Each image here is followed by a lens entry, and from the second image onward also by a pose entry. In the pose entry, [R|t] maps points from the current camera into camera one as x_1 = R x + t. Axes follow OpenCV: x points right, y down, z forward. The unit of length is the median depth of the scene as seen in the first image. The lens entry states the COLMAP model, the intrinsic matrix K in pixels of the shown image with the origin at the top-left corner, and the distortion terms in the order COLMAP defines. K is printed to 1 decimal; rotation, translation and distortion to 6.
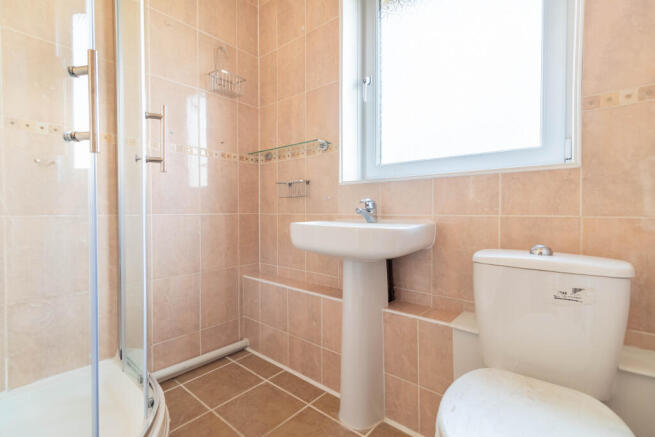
lens RADIAL K [[300.0, 0, 328.6], [0, 300.0, 217.7], [0, 0, 1]] dist [0.005555, 0.000370]
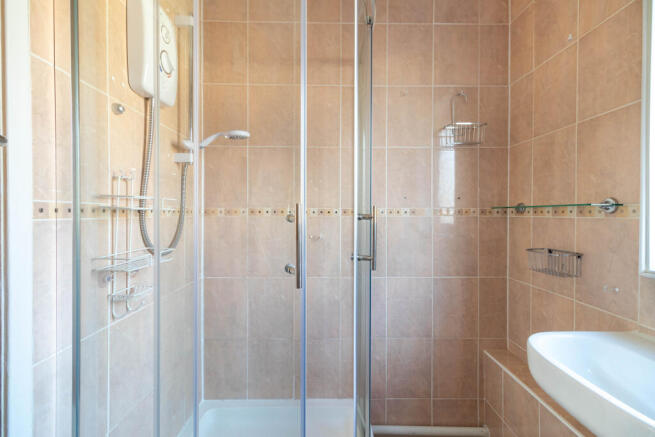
lens RADIAL K [[300.0, 0, 328.1], [0, 300.0, 216.6], [0, 0, 1]] dist [0.005555, 0.000370]
pose [[0.651050, 0.006746, -0.759005, 0.072650], [-0.018108, 0.999814, -0.006646, -0.178732], [0.758819, 0.018071, 0.651051, 0.115864]]
